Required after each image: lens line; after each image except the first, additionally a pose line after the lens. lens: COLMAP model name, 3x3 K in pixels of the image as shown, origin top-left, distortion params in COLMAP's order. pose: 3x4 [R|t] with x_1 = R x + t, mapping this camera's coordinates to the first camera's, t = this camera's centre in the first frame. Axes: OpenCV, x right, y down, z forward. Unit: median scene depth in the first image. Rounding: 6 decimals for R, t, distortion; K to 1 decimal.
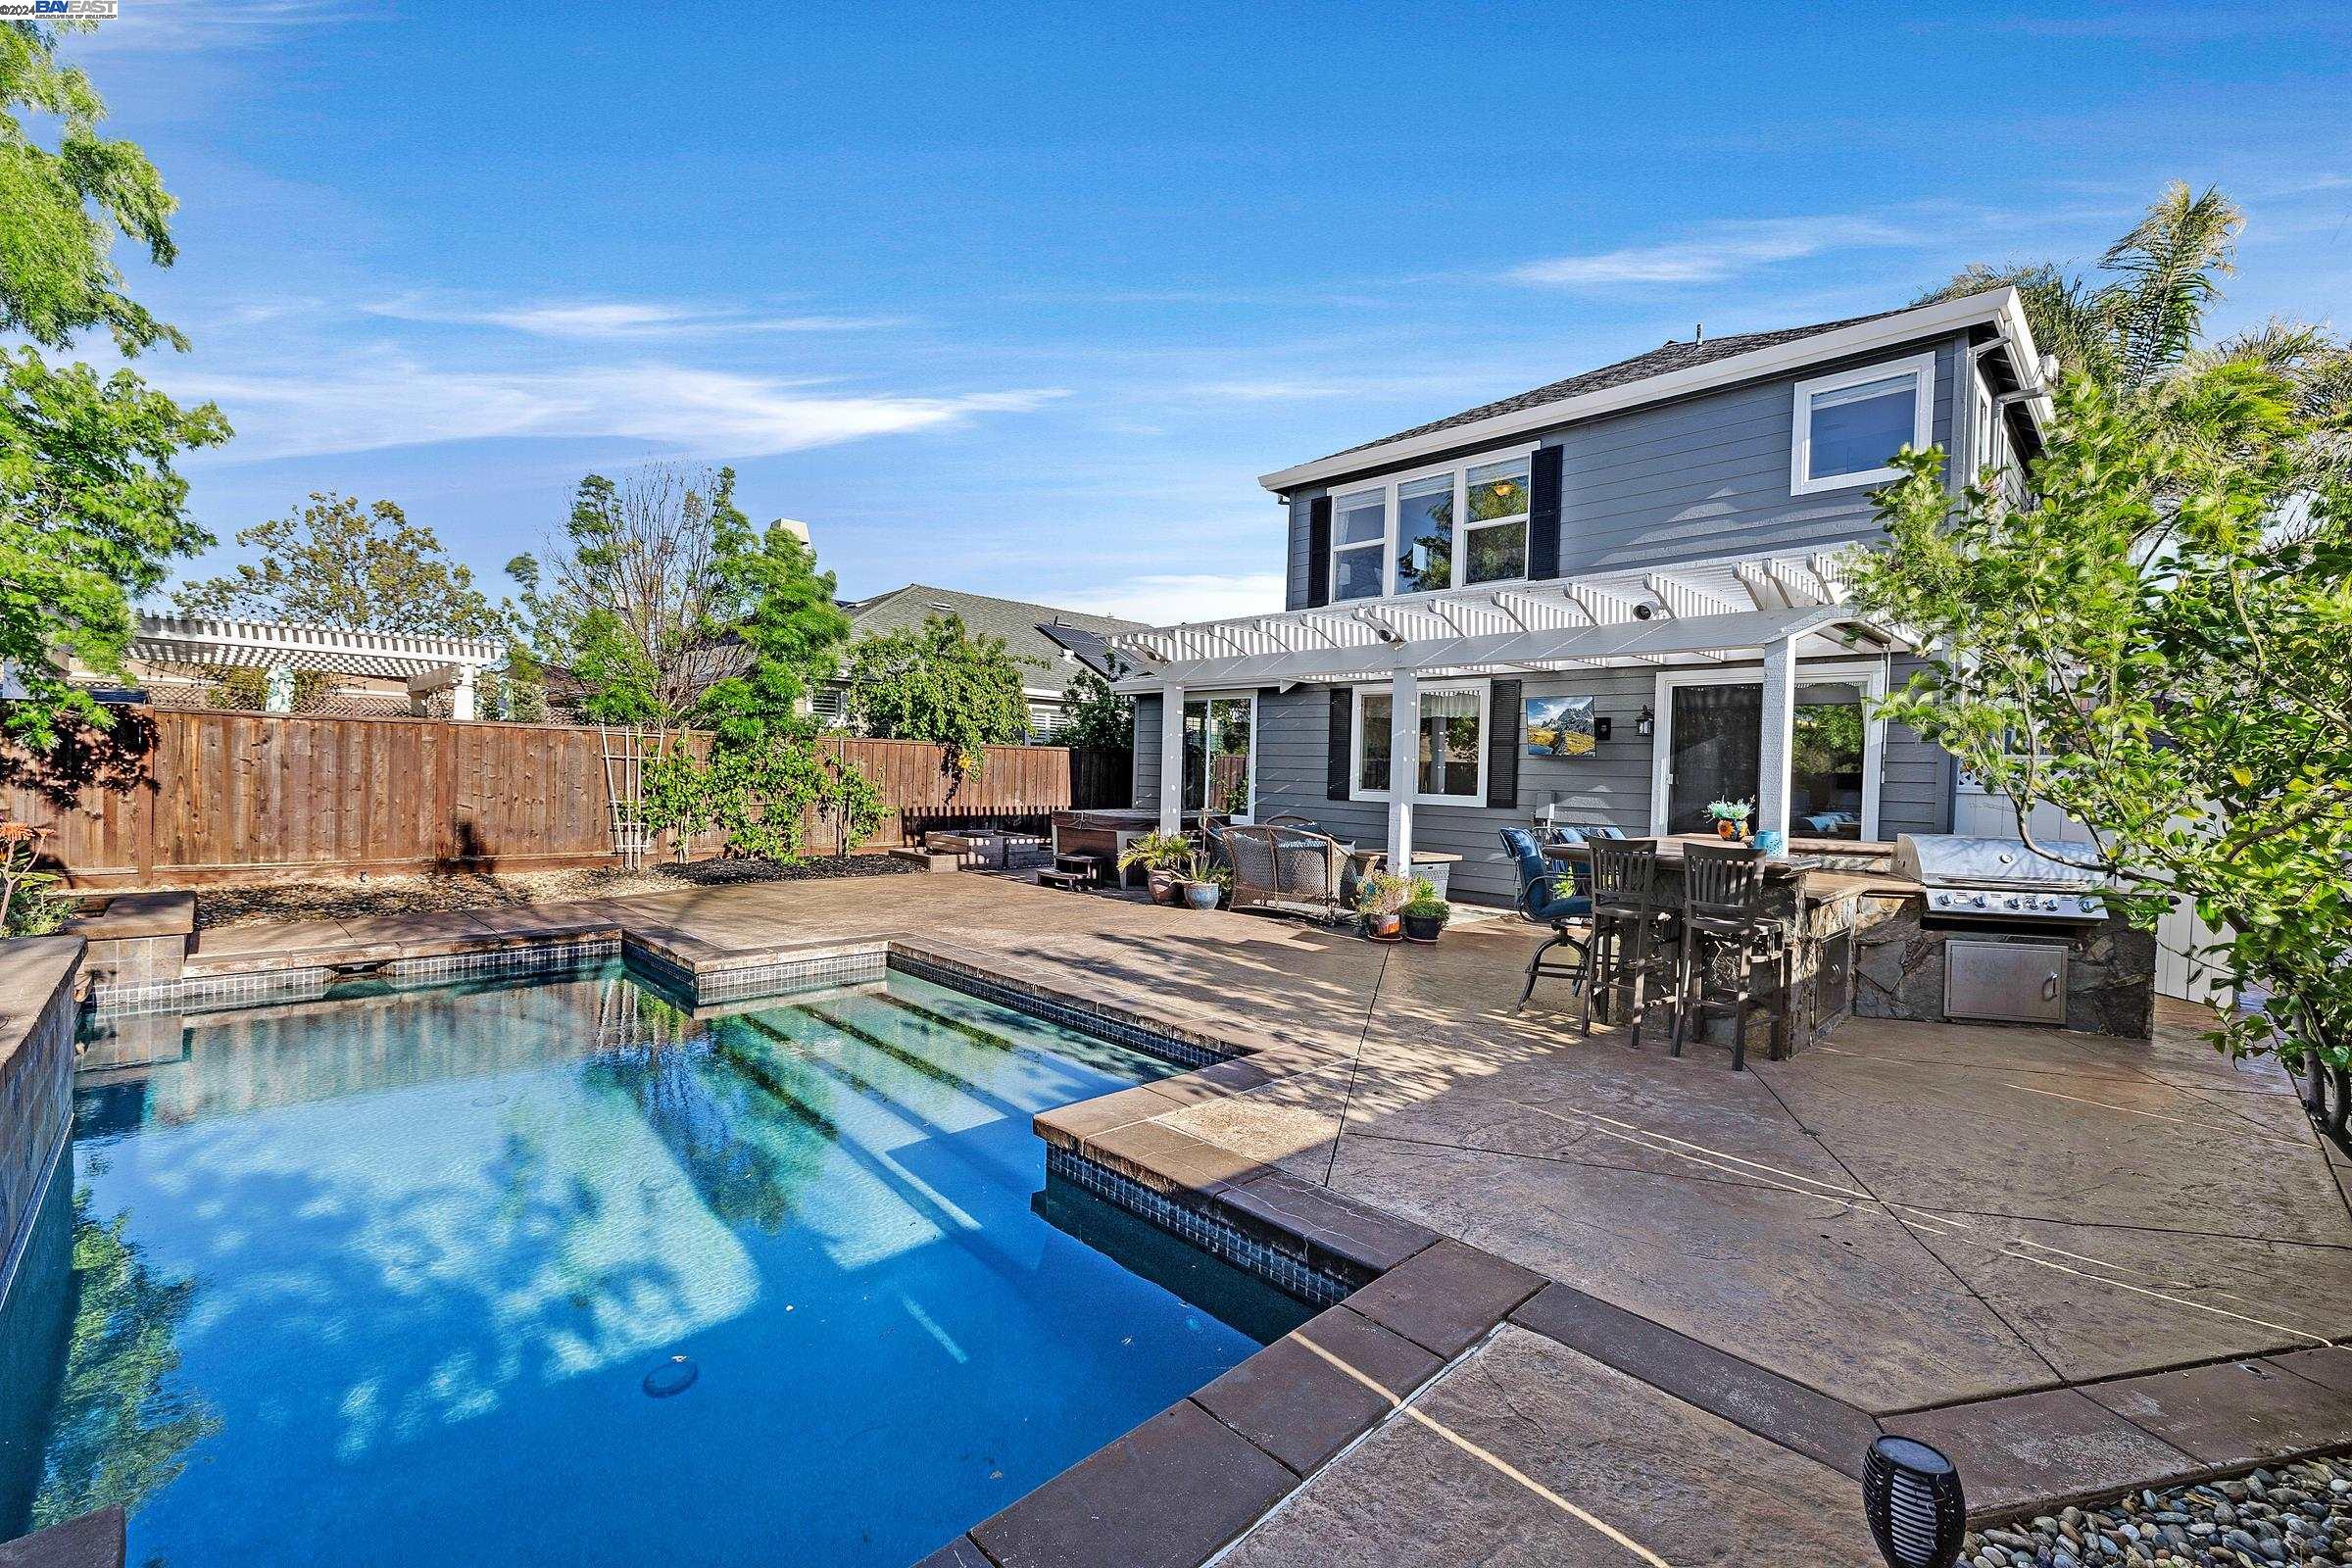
lens RADIAL K [[990.6, 0, 1172.7], [0, 990.6, 788.9], [0, 0, 1]] dist [-0.007159, 0.000081]
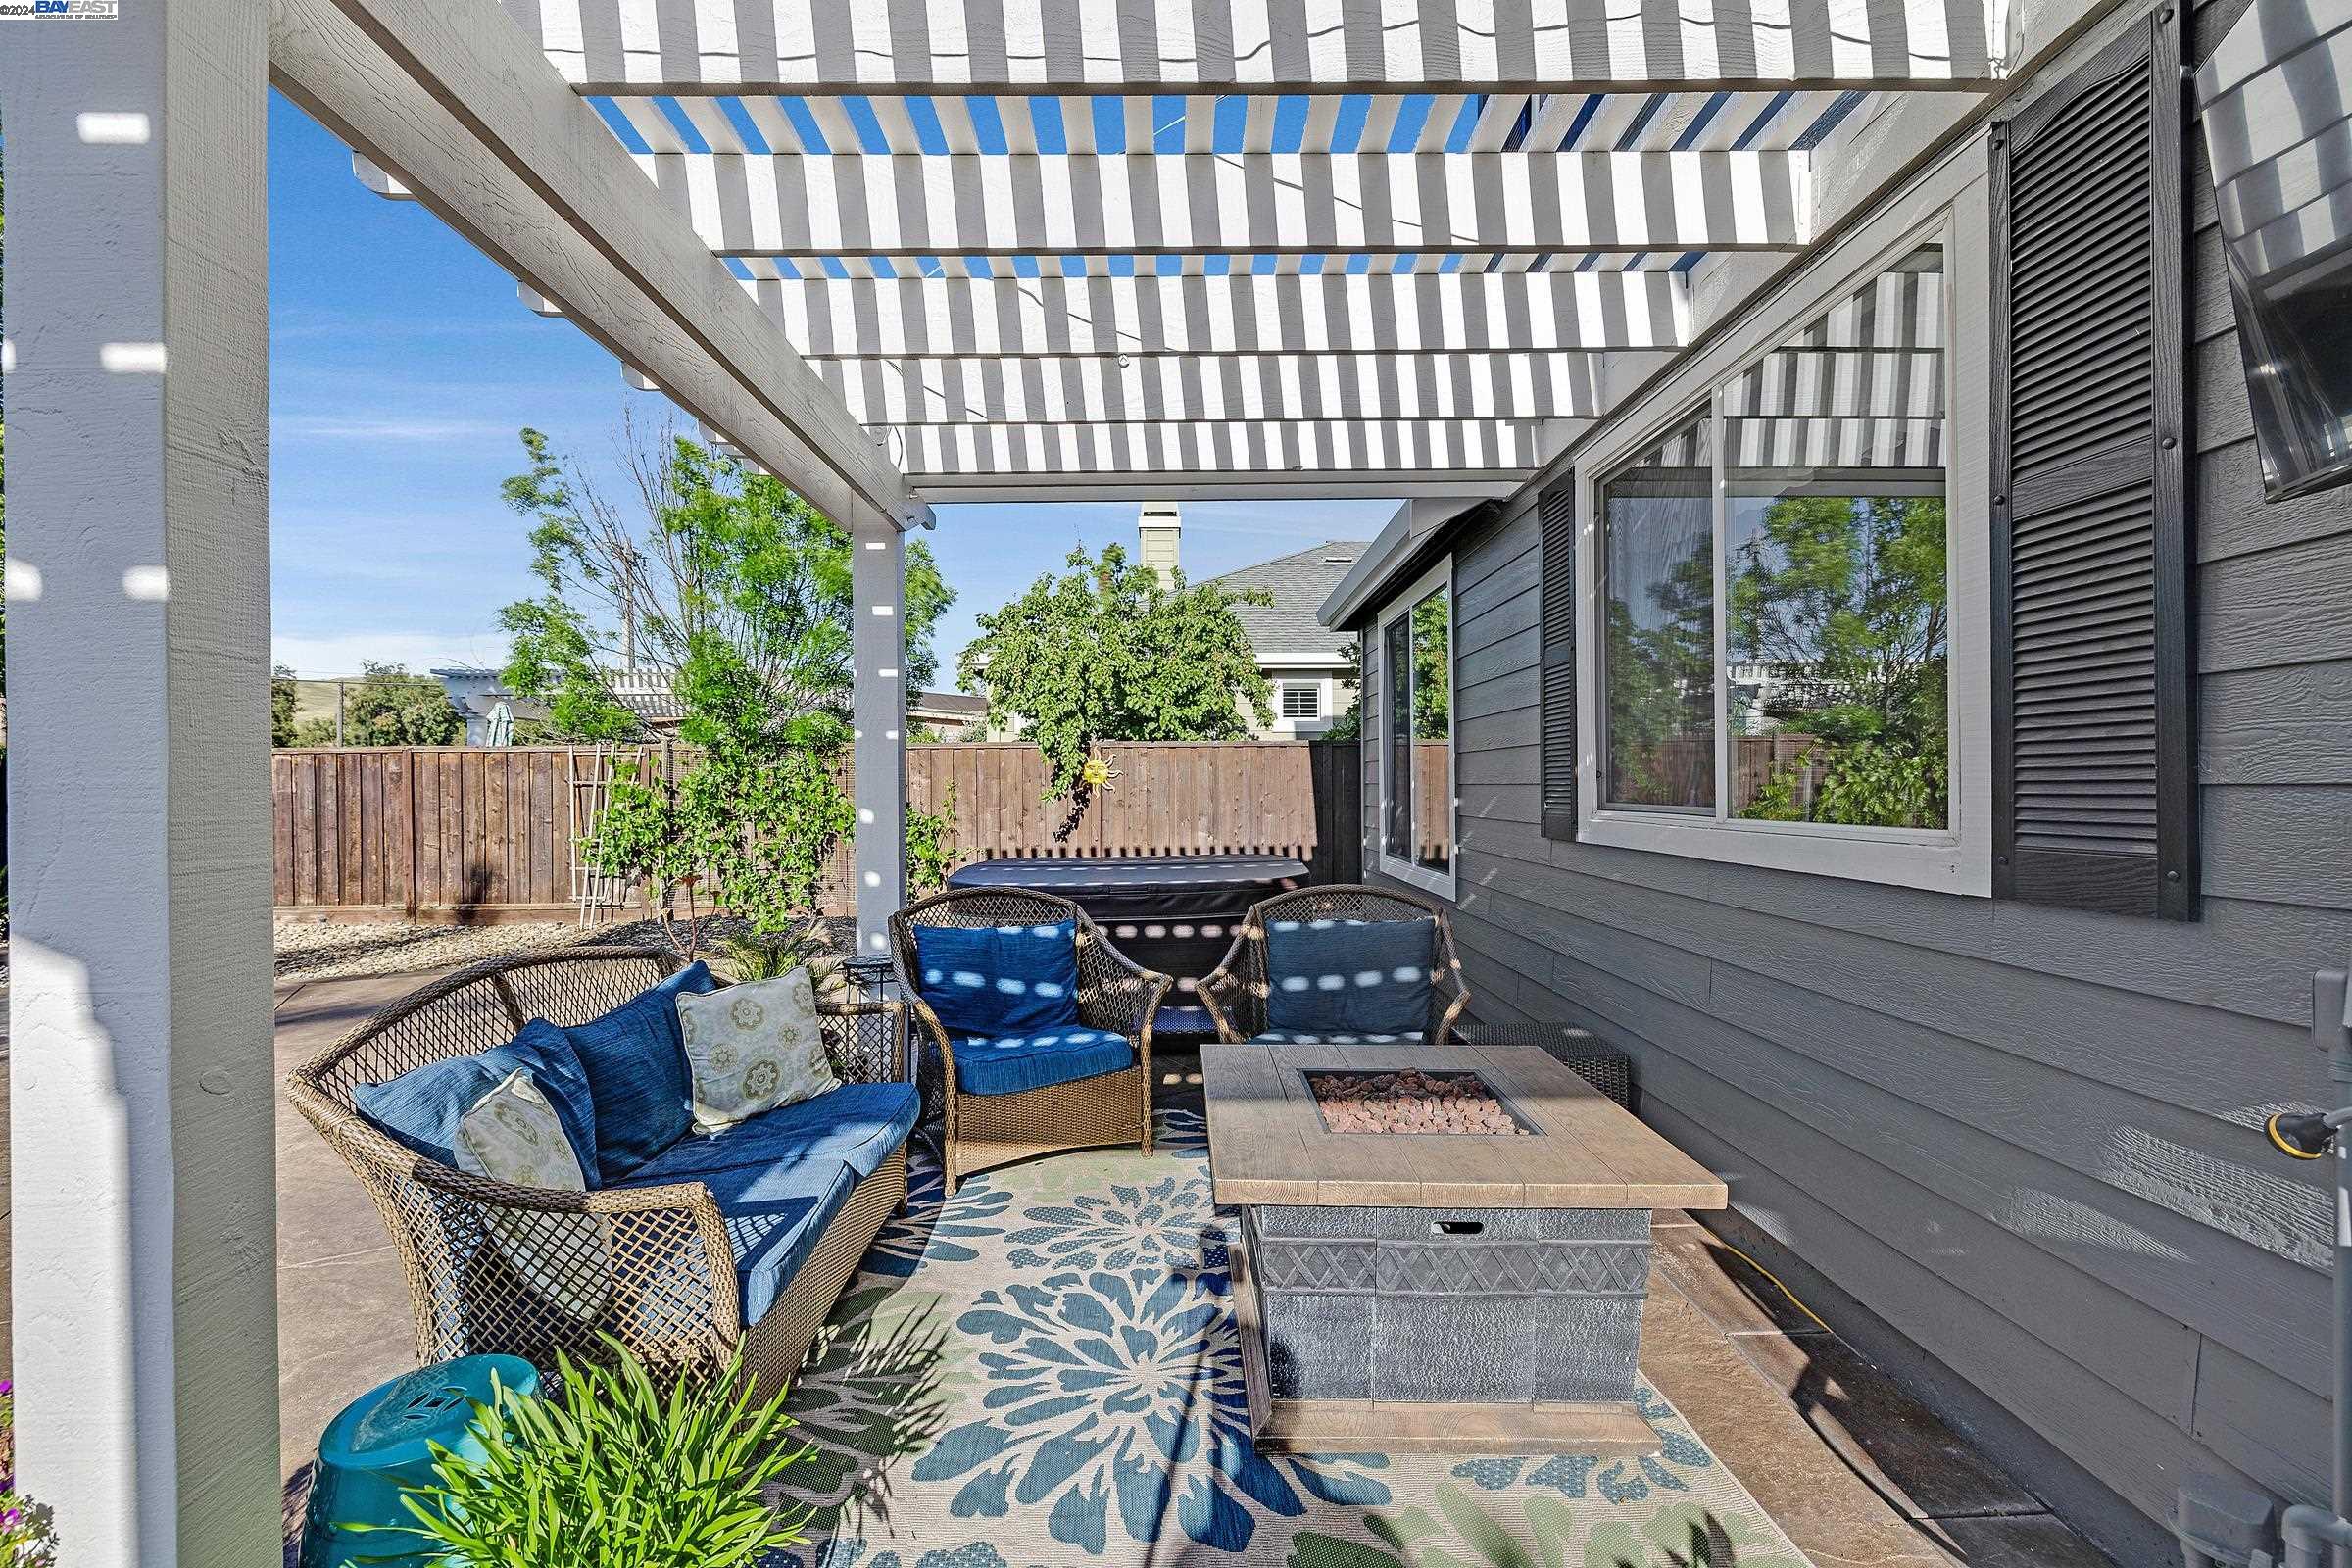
lens RADIAL K [[990.6, 0, 1173.3], [0, 990.6, 785.7], [0, 0, 1]] dist [-0.007159, 0.000081]
pose [[0.744745, -0.031270, -0.666616, 0.353896], [0.014636, 0.999427, -0.030530, 0.000727], [0.667189, 0.012981, 0.744775, 0.842156]]
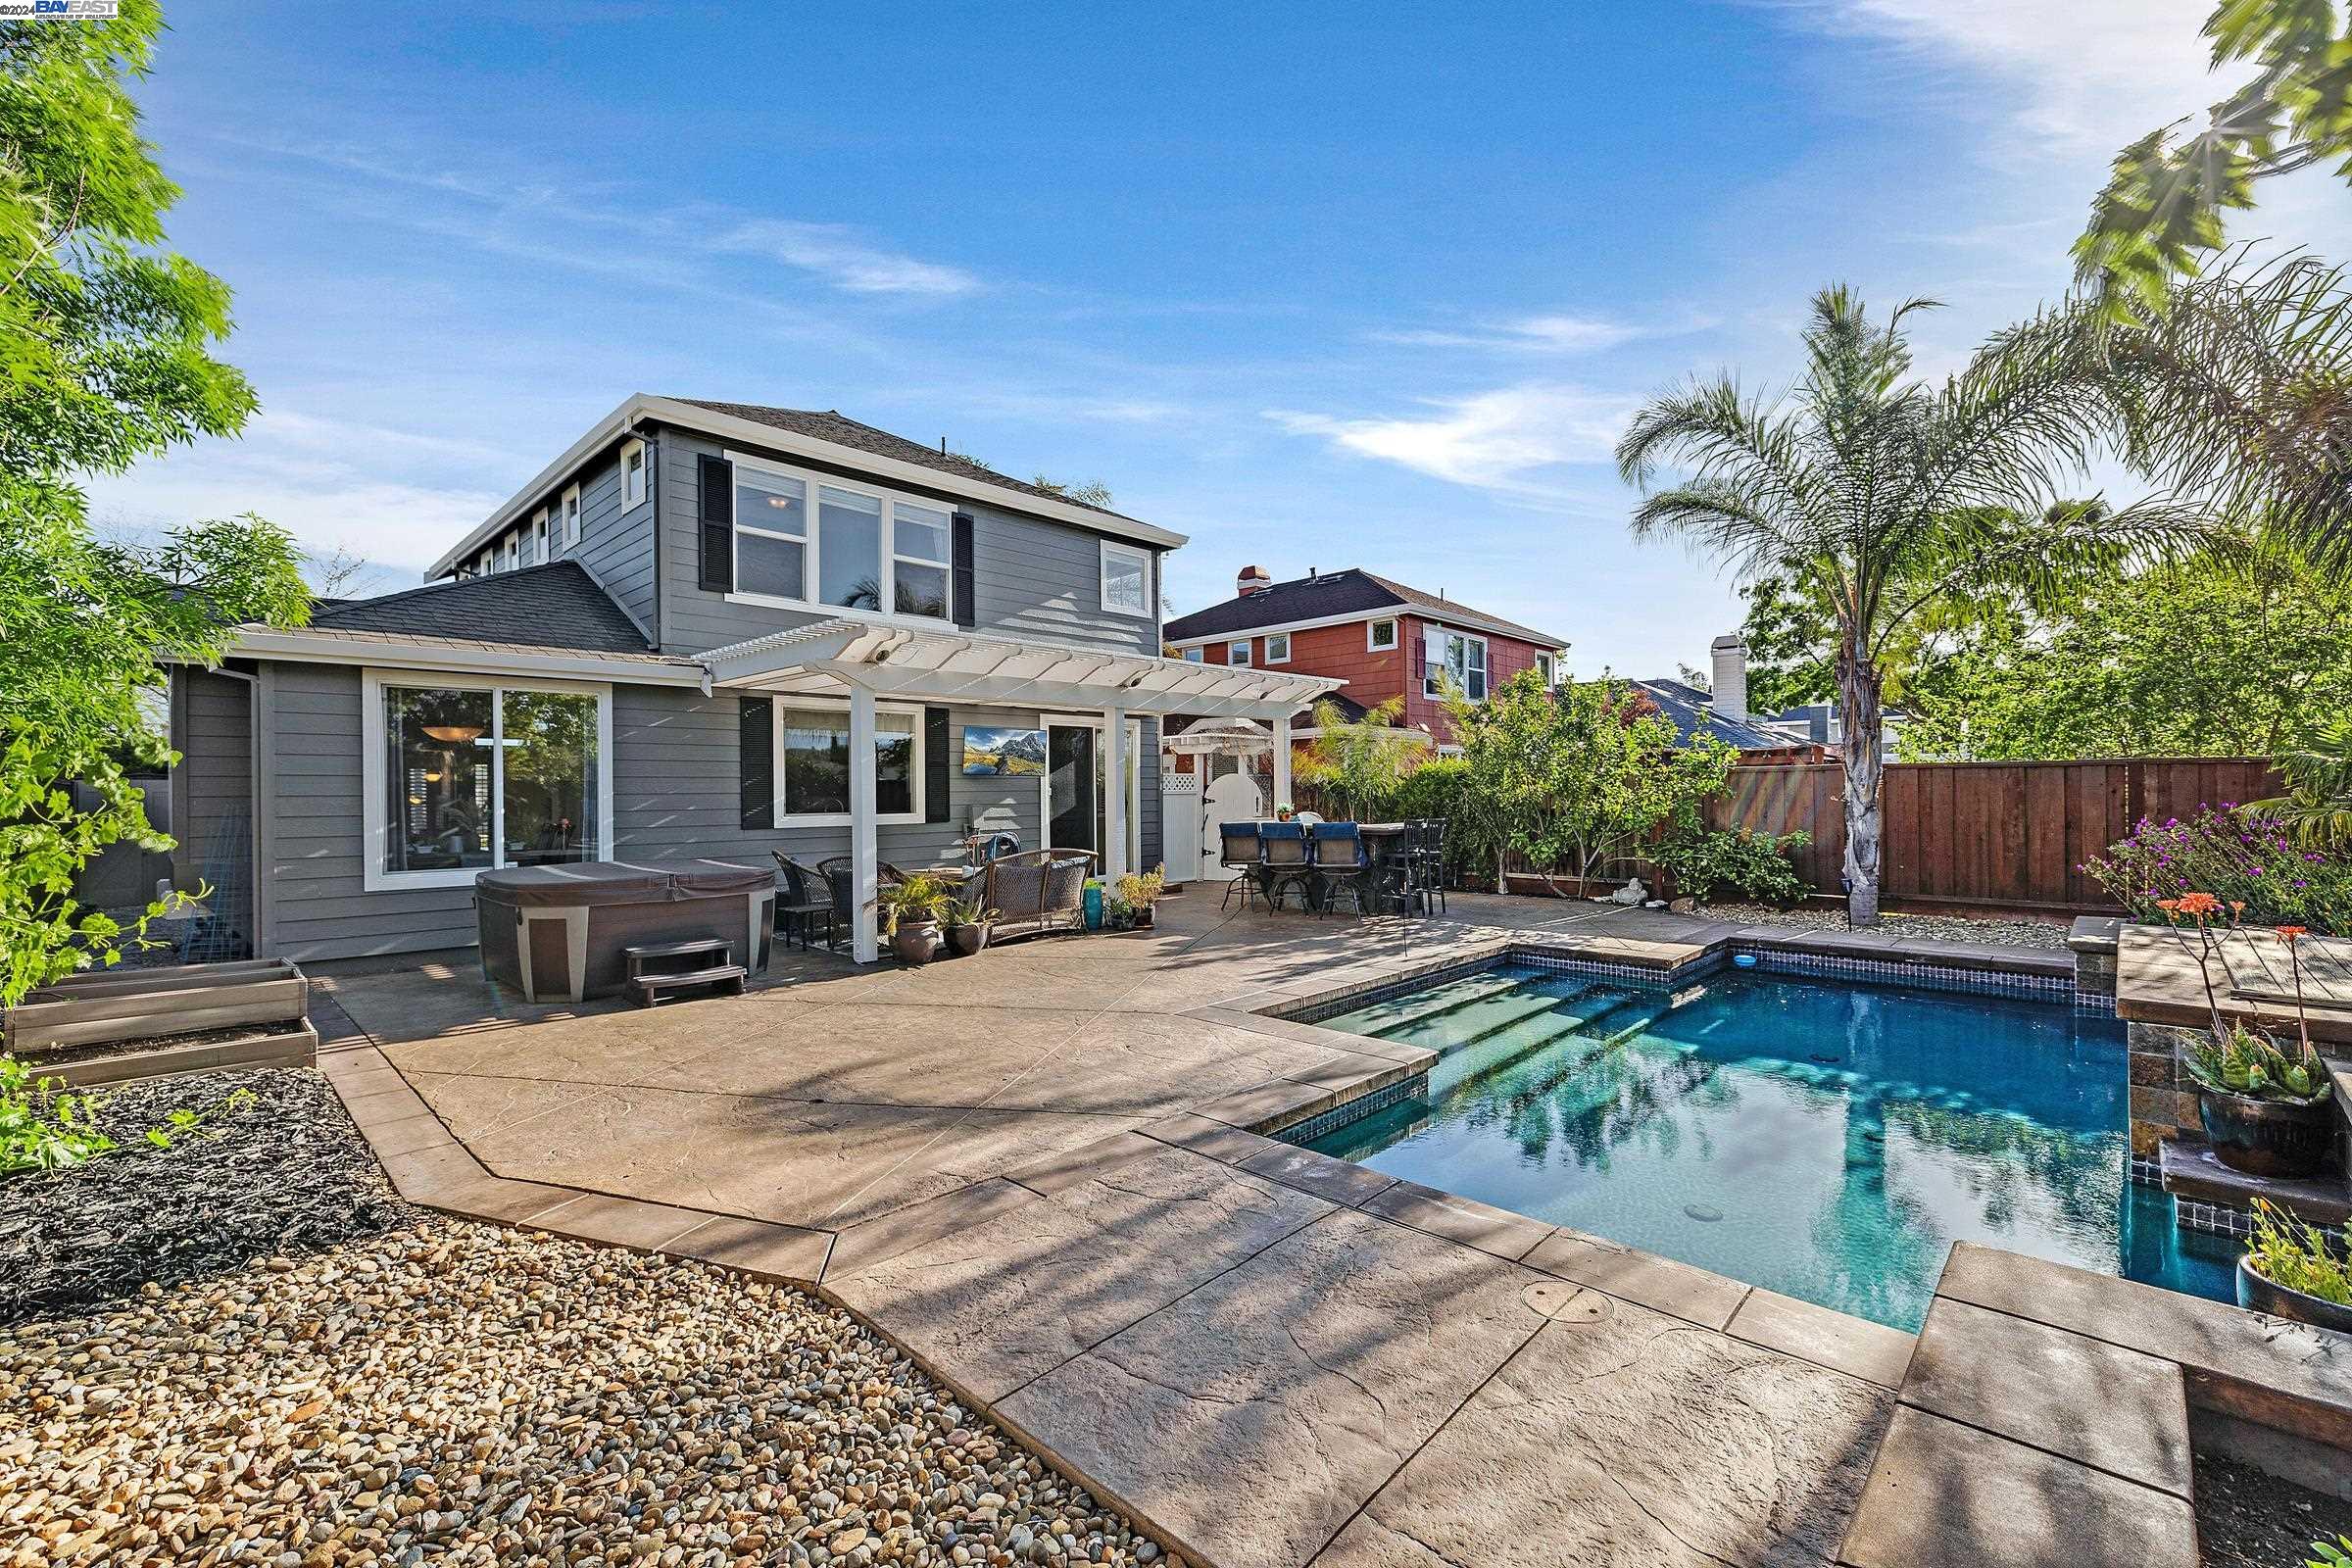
lens RADIAL K [[990.6, 0, 1190.9], [0, 990.6, 784.0], [0, 0, 1]] dist [-0.007159, 0.000081]
pose [[-0.044794, -0.021512, 0.998765, -0.856332], [0.025352, 0.999422, 0.022663, -0.045445], [-0.998675, 0.026336, -0.044223, 0.825692]]
